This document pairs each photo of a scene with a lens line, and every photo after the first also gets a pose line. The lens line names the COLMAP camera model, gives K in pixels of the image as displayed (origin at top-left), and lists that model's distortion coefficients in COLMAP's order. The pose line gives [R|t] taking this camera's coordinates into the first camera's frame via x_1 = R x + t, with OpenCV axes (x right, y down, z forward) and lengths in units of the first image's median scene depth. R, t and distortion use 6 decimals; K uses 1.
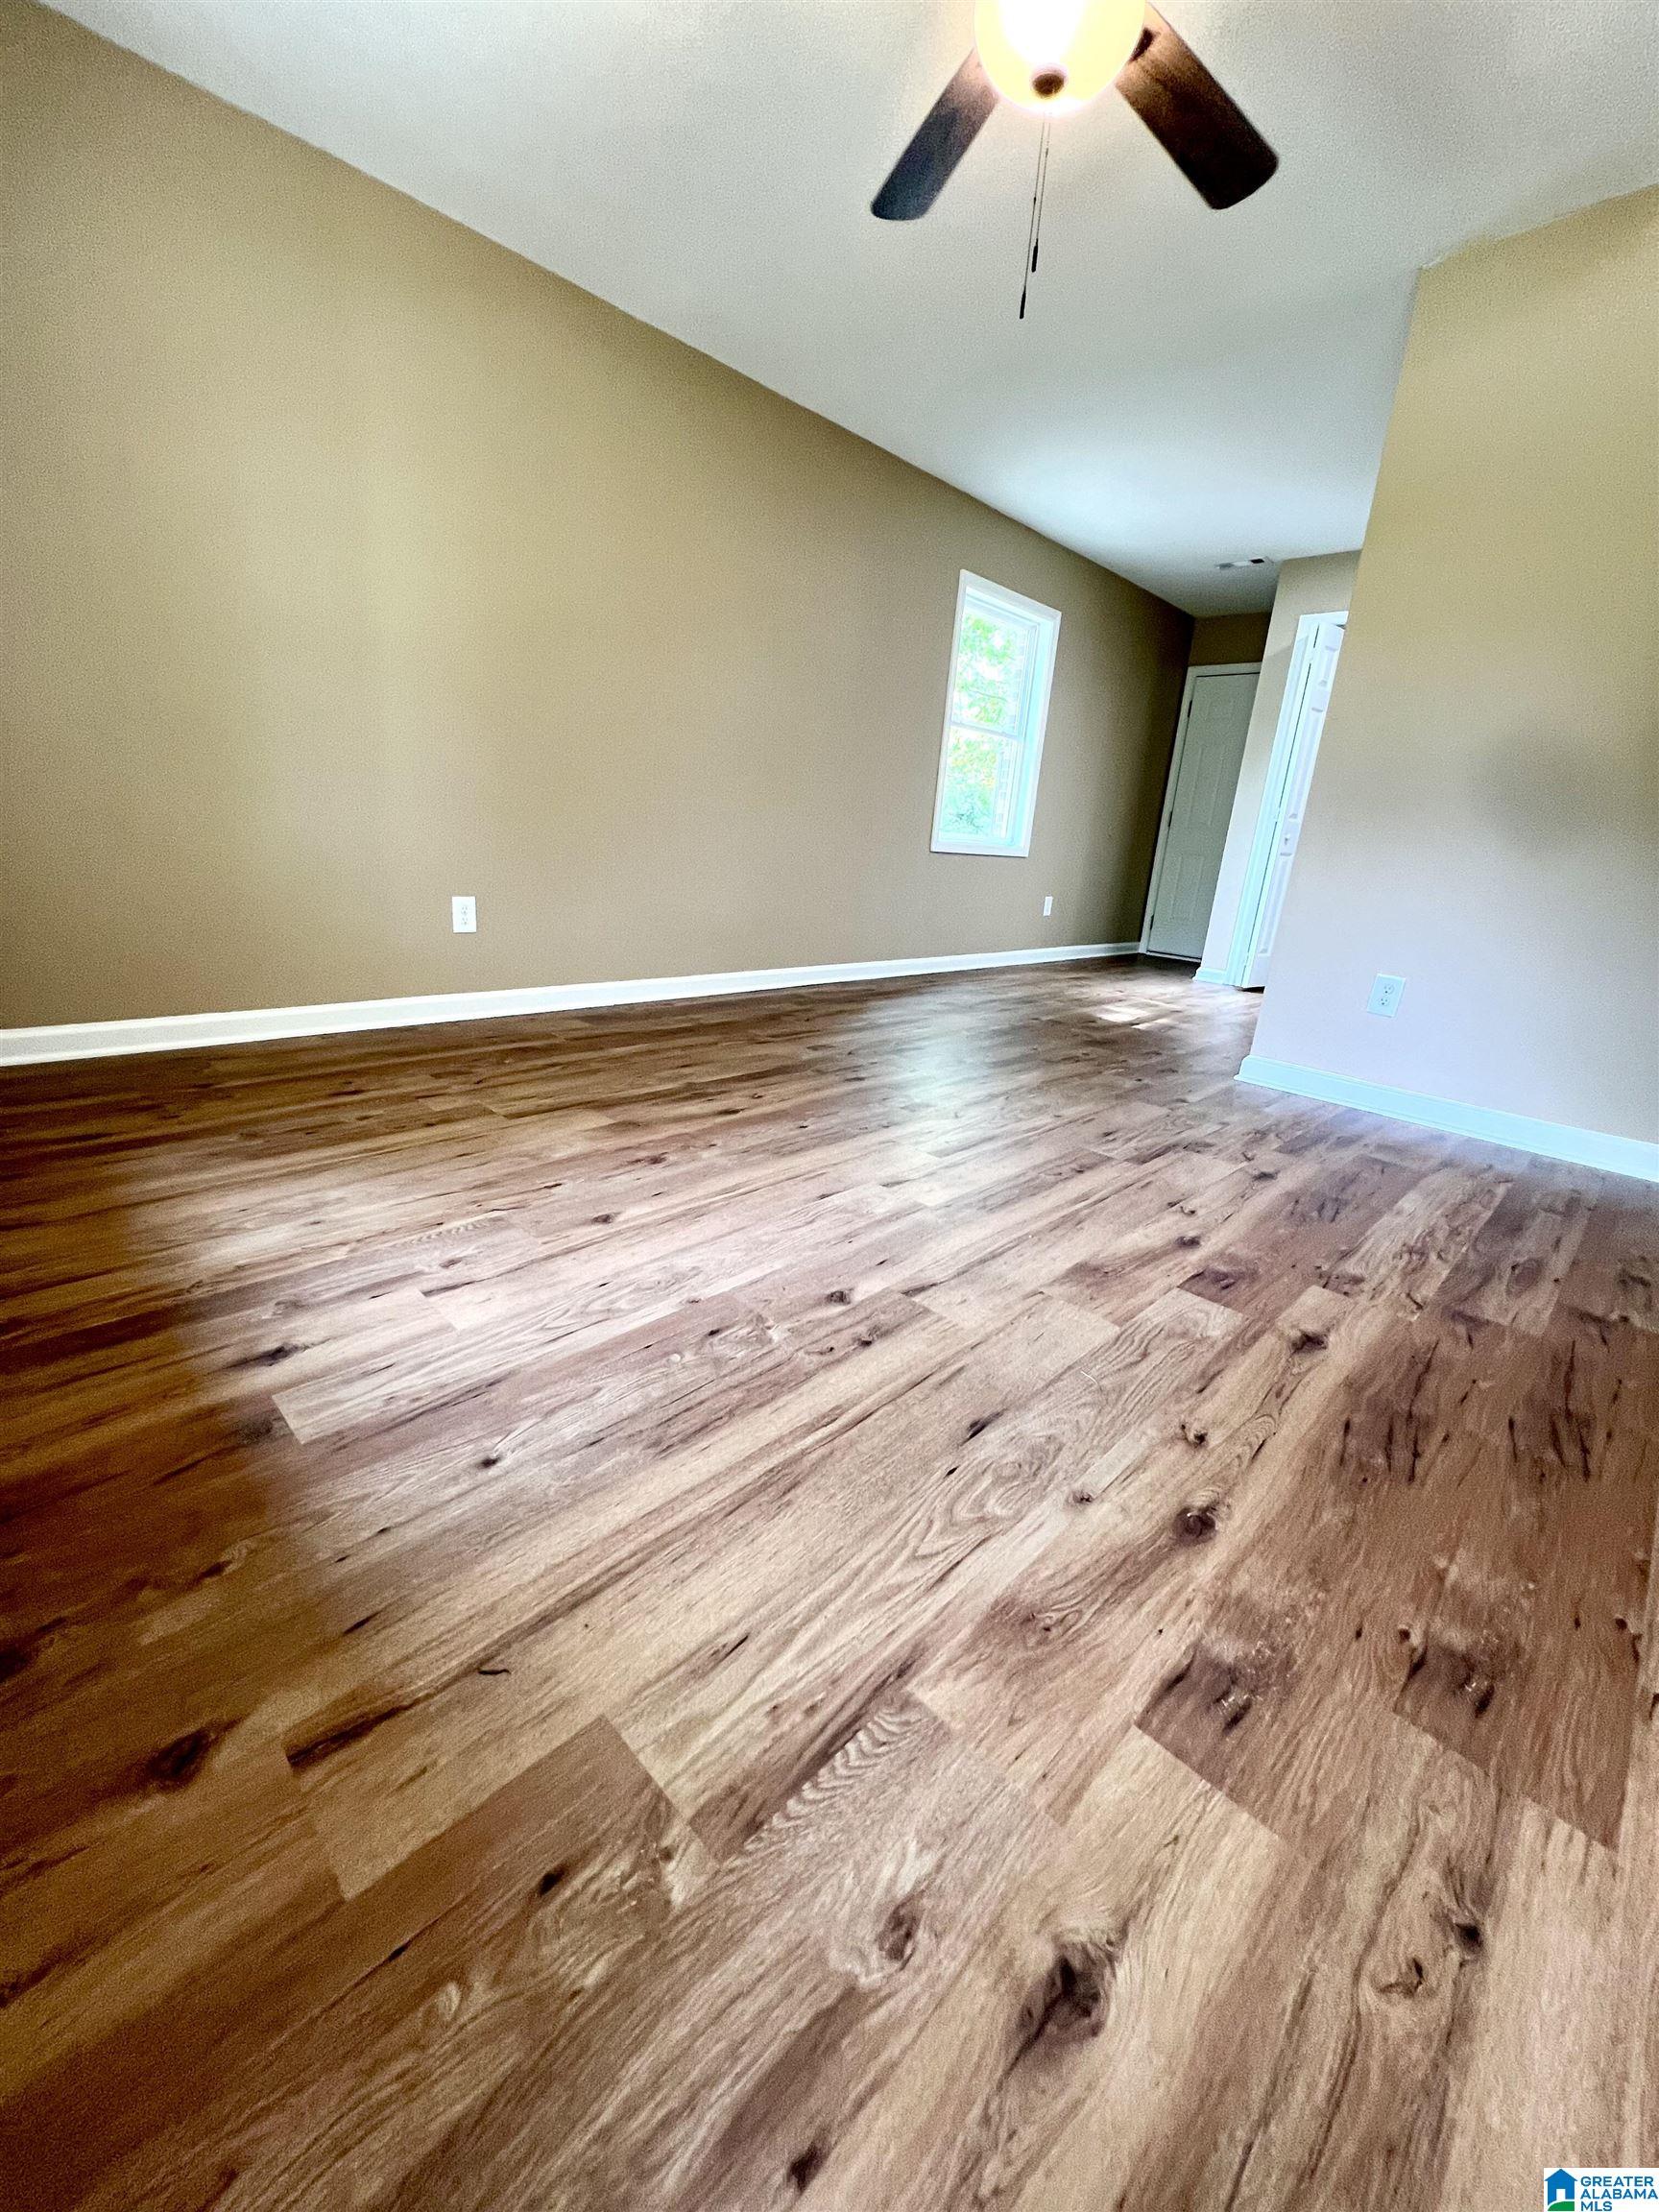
lens RADIAL K [[887.2, 0, 820.6], [0, 887.2, 1106.6], [0, 0, 1]] dist [-0.001820, 0.000454]
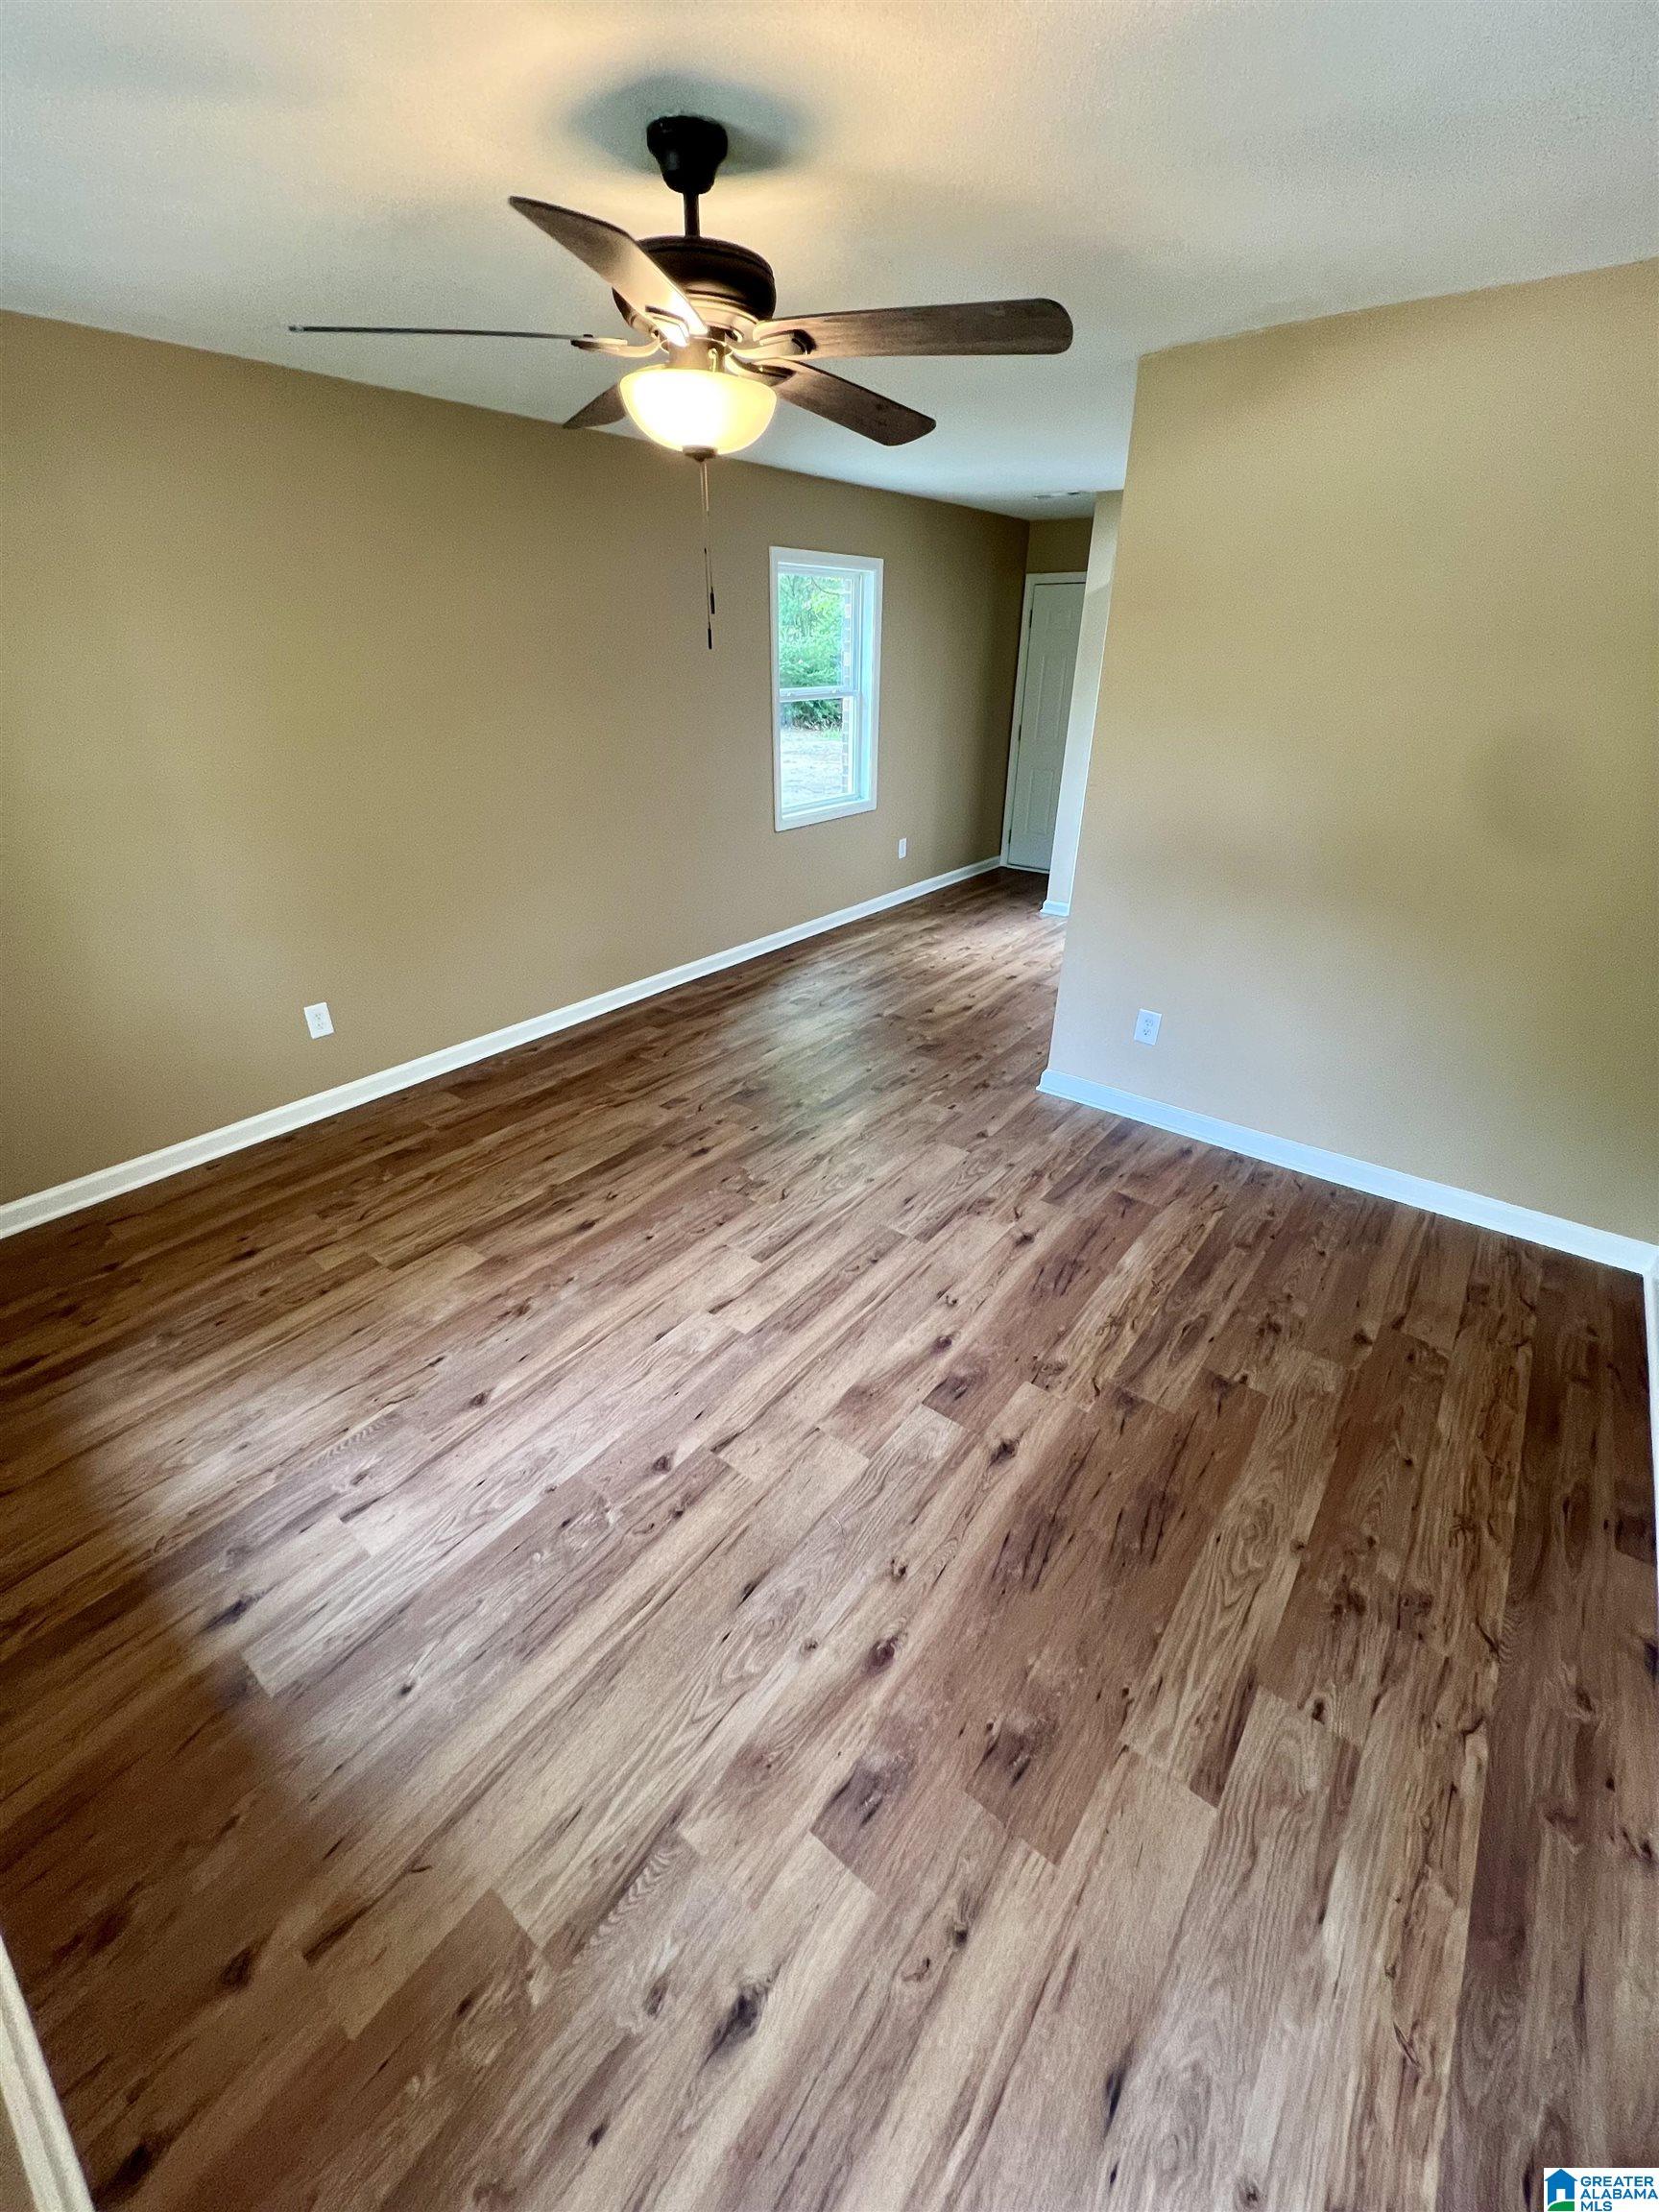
lens RADIAL K [[887.2, 0, 823.2], [0, 887.2, 1110.1], [0, 0, 1]] dist [-0.001820, 0.000454]
pose [[0.990943, -0.115441, 0.068600, 0.285981], [0.100406, 0.976178, 0.192342, -0.667395], [-0.089170, -0.183712, 0.978927, -0.285820]]
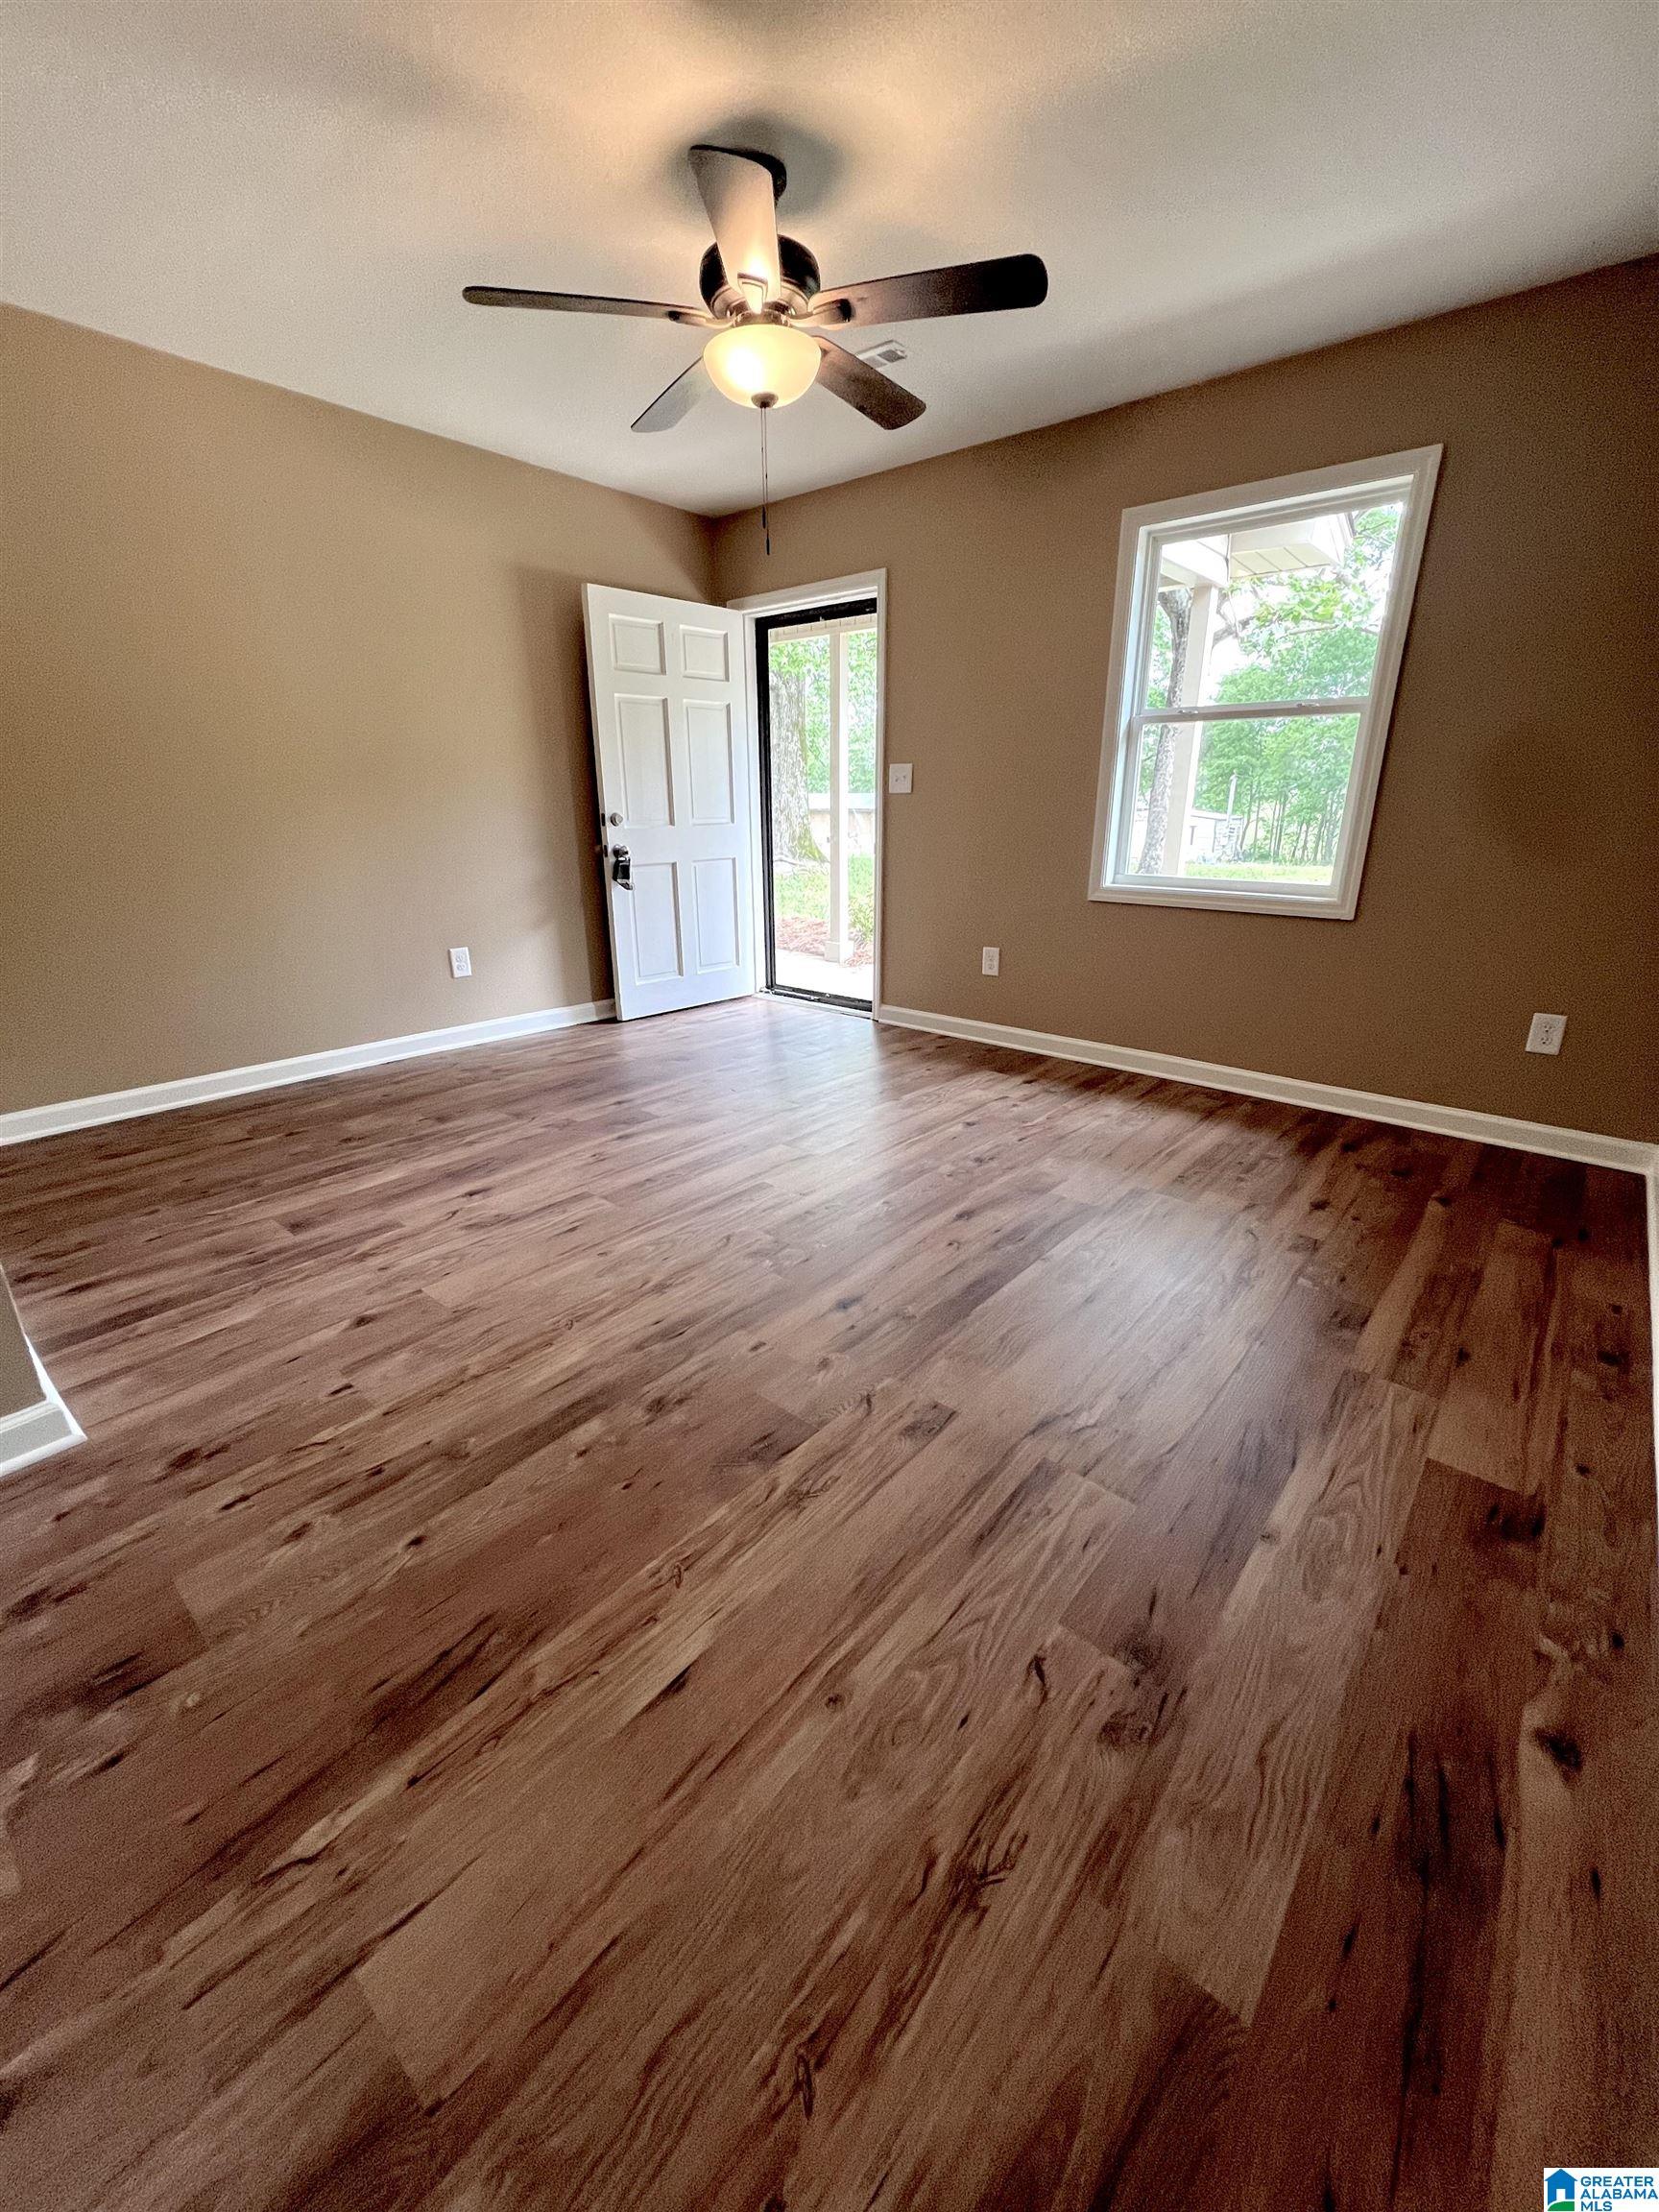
lens RADIAL K [[887.2, 0, 818.9], [0, 887.2, 1103.9], [0, 0, 1]] dist [-0.001820, 0.000454]
pose [[-0.995254, -0.046348, -0.085563, 0.299616], [-0.088106, 0.802475, 0.590145, -1.322134], [0.041310, 0.594883, -0.802750, 3.404827]]
